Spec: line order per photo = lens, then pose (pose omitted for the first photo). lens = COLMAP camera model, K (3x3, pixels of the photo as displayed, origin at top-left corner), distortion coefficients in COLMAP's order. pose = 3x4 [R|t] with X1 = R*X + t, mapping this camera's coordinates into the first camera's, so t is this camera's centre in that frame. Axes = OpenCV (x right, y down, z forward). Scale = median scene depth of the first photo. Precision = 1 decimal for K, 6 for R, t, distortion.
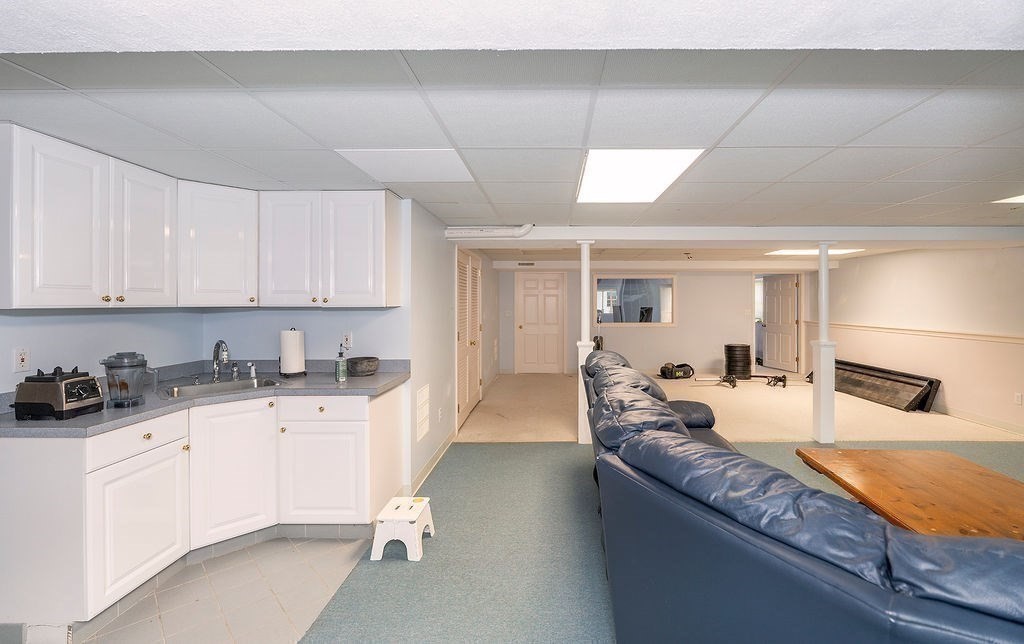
lens RADIAL K [[451.0, 0, 548.5], [0, 451.0, 305.9], [0, 0, 1]] dist [-0.001198, 0.000142]
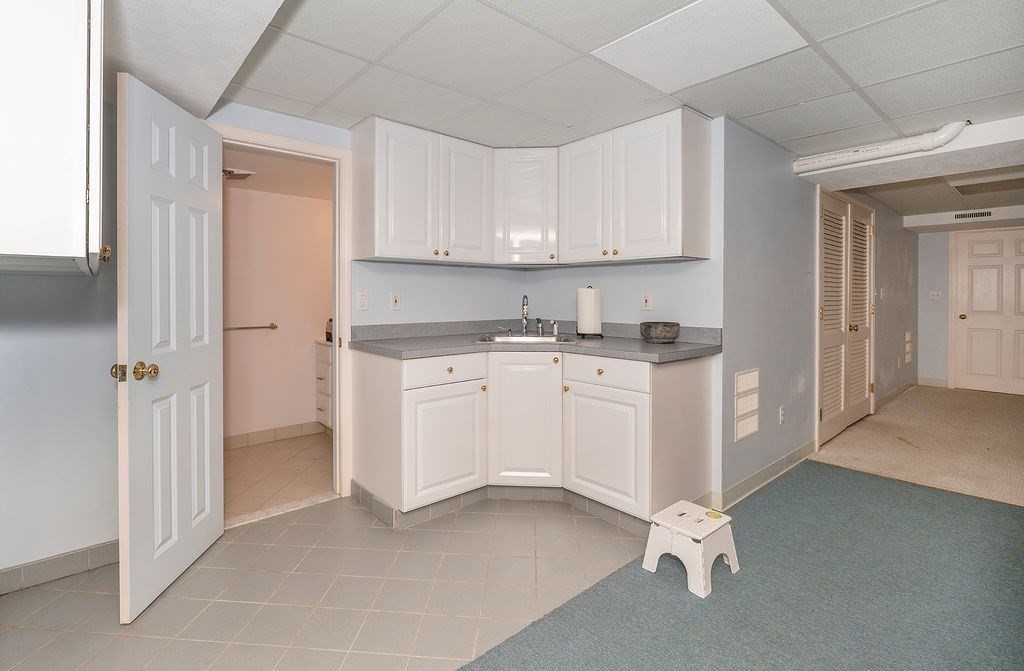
lens RADIAL K [[458.8, 0, 510.7], [0, 458.8, 306.6], [0, 0, 1]] dist [-0.005049, -0.000044]
pose [[0.646657, 0.003374, -0.762773, 0.056358], [-0.000779, 0.999993, 0.003764, 0.089158], [0.762780, -0.001840, 0.646655, 0.261984]]
